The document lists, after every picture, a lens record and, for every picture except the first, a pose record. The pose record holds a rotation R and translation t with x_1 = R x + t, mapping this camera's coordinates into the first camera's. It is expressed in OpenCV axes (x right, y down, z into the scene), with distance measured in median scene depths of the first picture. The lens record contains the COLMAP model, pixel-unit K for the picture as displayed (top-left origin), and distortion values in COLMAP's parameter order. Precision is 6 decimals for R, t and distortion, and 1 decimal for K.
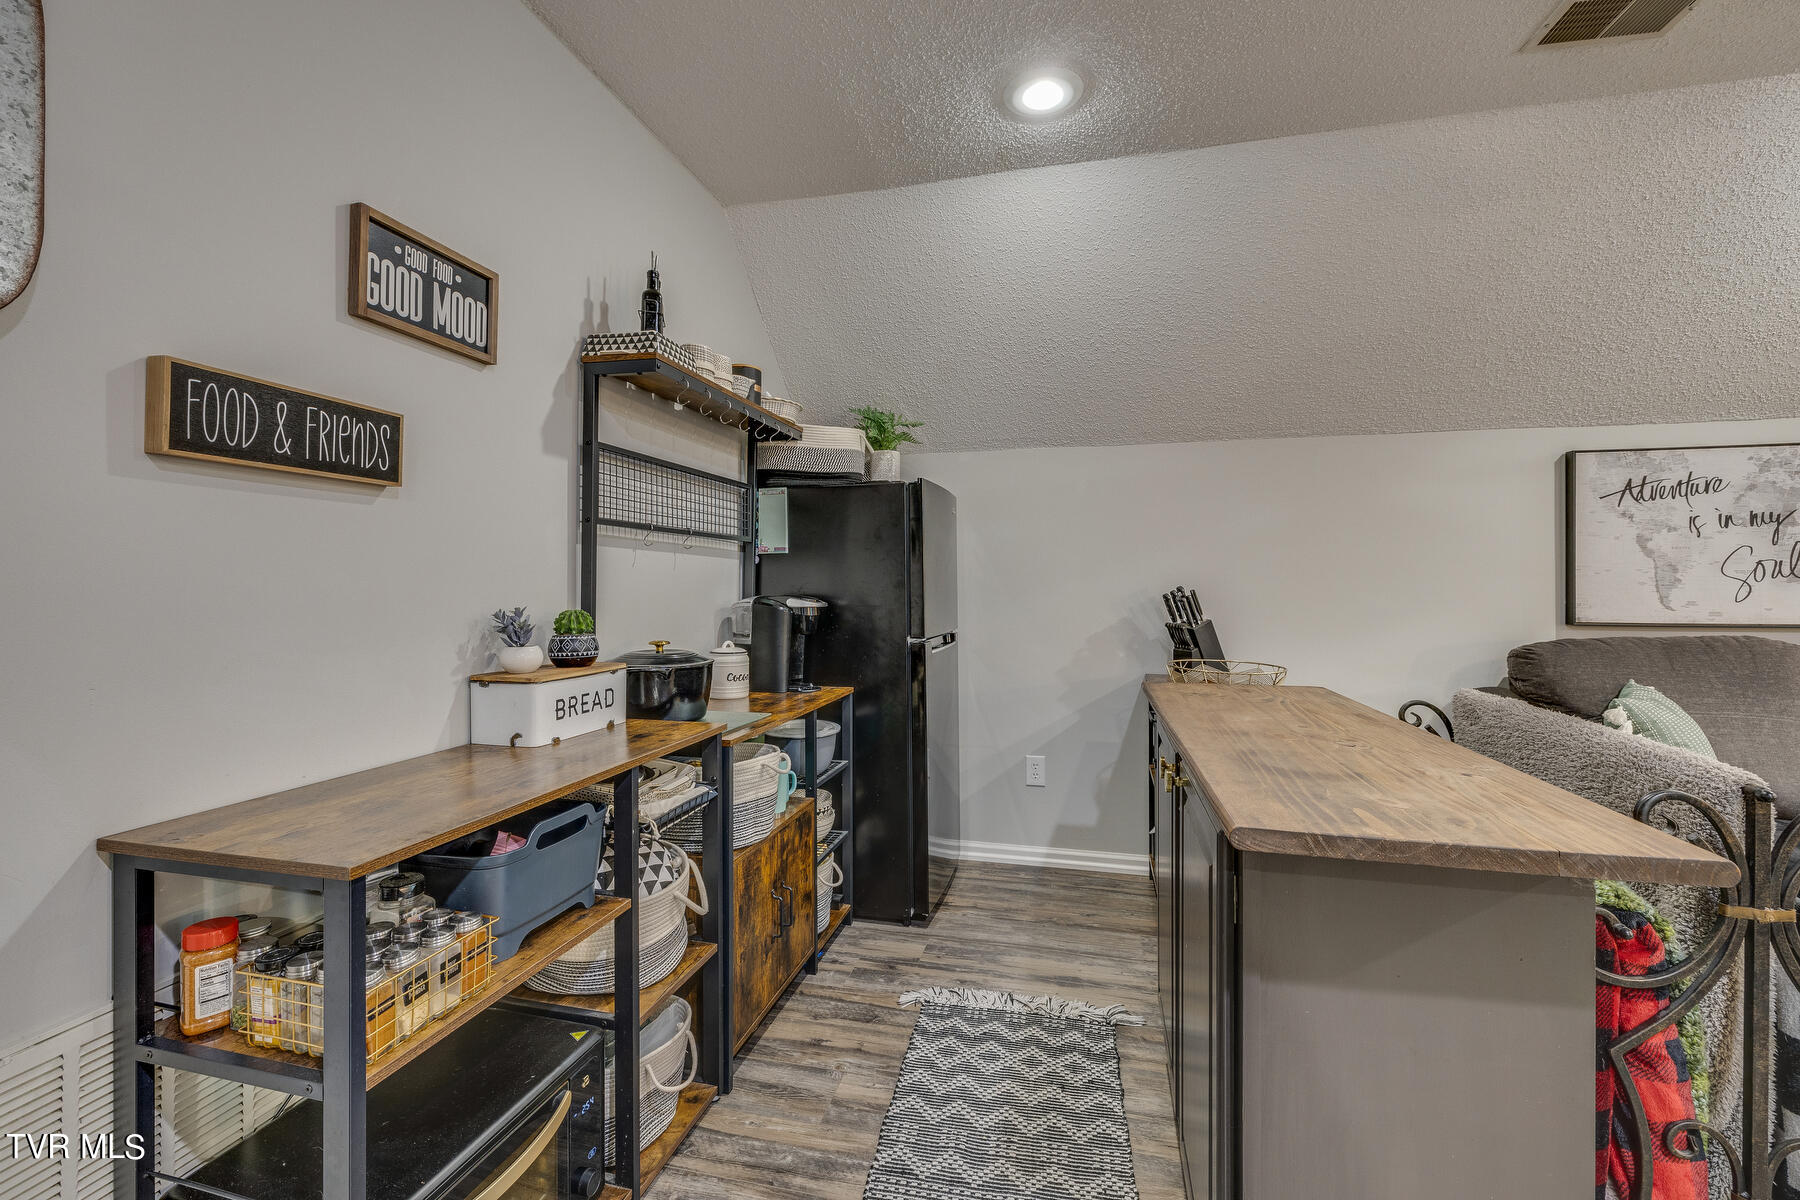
lens RADIAL K [[758.6, 0, 900.6], [0, 758.6, 585.7], [0, 0, 1]] dist [0.000775, 0.000268]
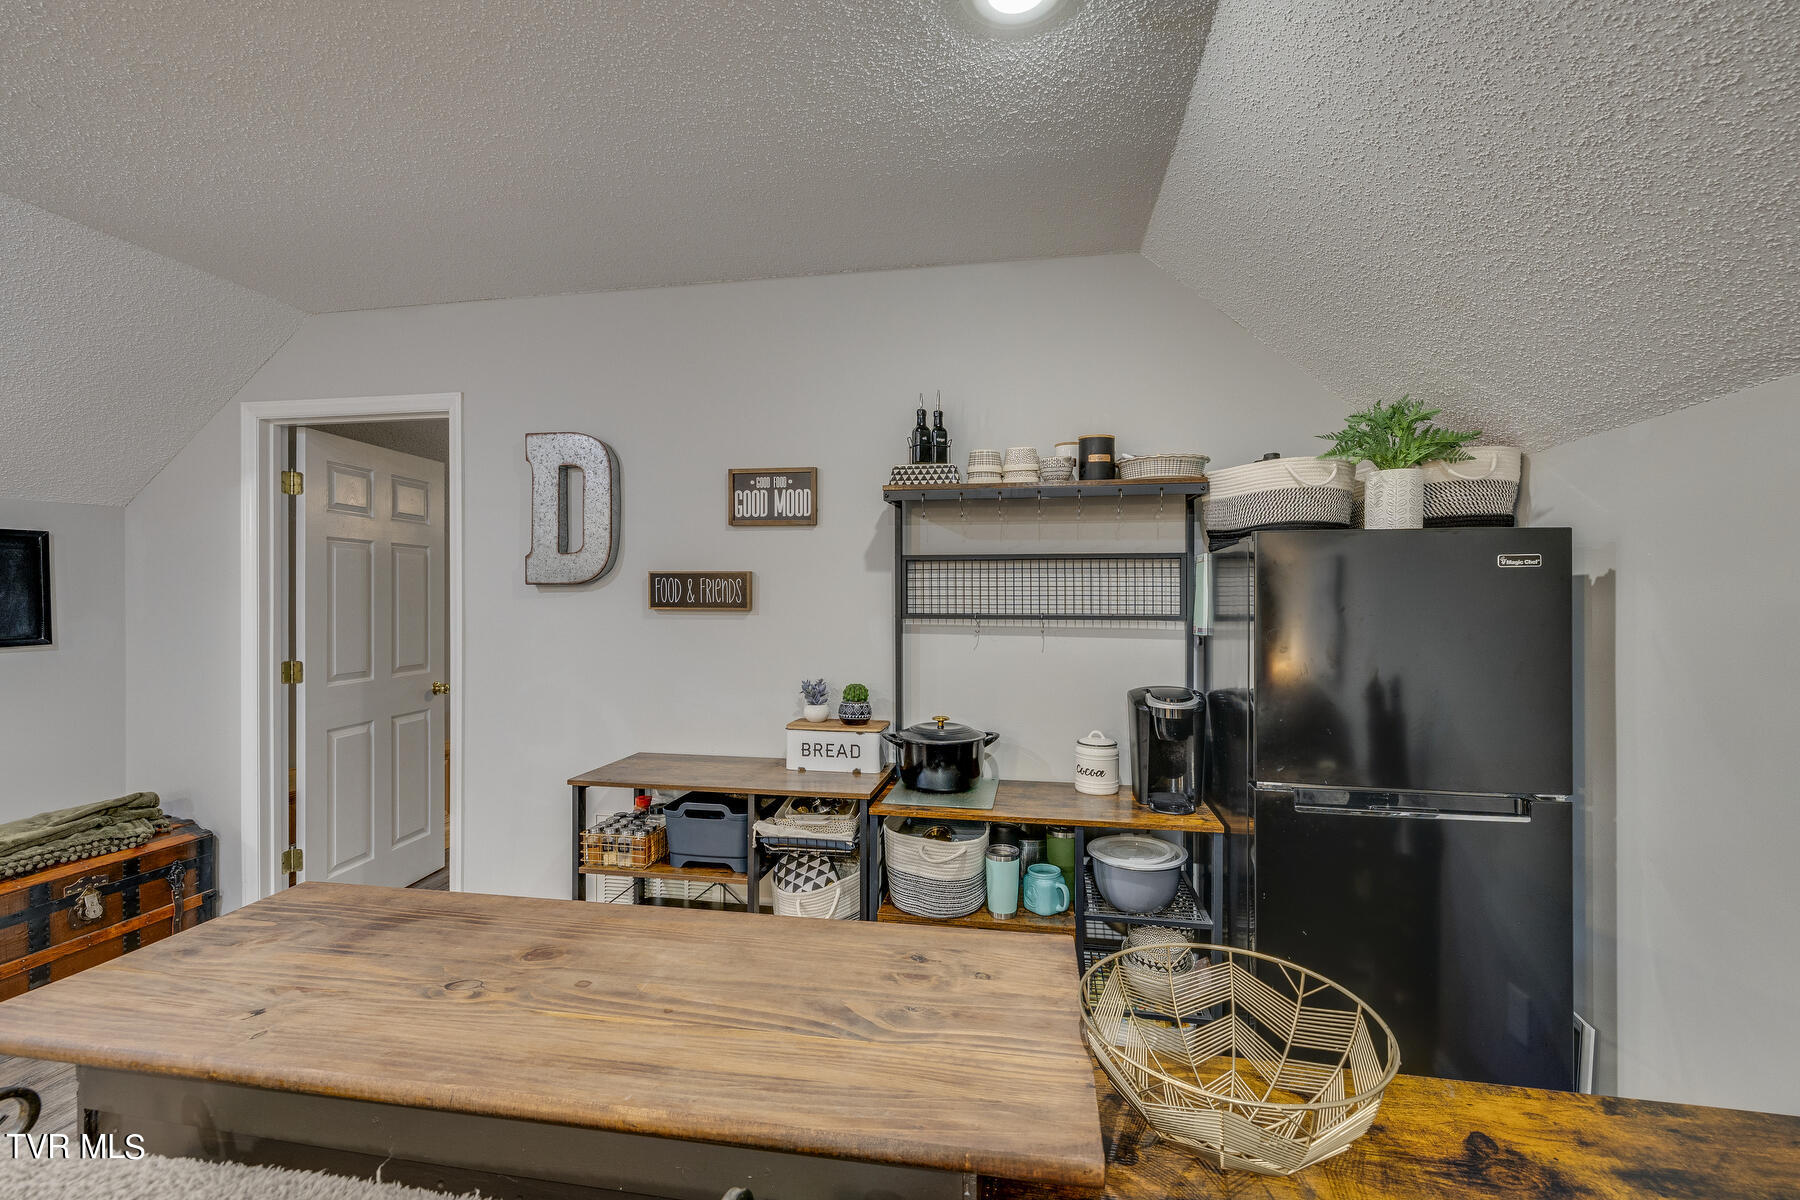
lens RADIAL K [[758.6, 0, 901.0], [0, 758.6, 597.4], [0, 0, 1]] dist [0.000775, 0.000268]
pose [[0.066756, 0.010162, -0.997718, 1.145583], [-0.003148, 0.999945, 0.009974, -0.167510], [0.997764, 0.002475, 0.066784, 1.158153]]
